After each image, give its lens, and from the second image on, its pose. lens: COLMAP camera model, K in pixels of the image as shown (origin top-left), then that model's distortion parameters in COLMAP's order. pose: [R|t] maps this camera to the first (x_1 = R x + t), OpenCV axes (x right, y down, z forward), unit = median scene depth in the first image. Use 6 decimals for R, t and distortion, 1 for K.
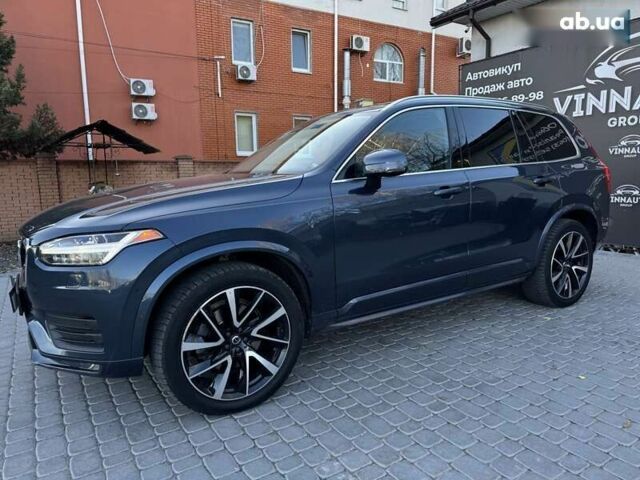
lens RADIAL K [[460.8, 0, 329.5], [0, 460.8, 241.6], [0, 0, 1]] dist [0.042585, -0.050413]
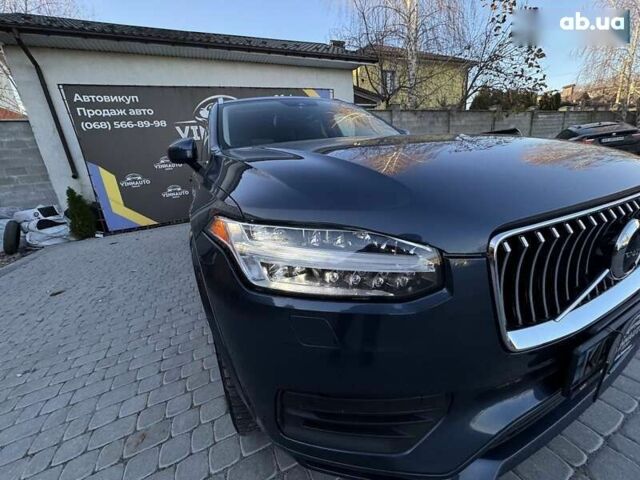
lens RADIAL K [[258.0, 0, 320.0], [0, 258.0, 240.0], [0, 0, 1]] dist [-0.002169, 0.000230]
pose [[0.142285, -0.269494, 0.952433, -0.375916], [0.243899, 0.942100, 0.230134, -0.043063], [-0.959306, 0.199553, 0.199776, 0.490720]]
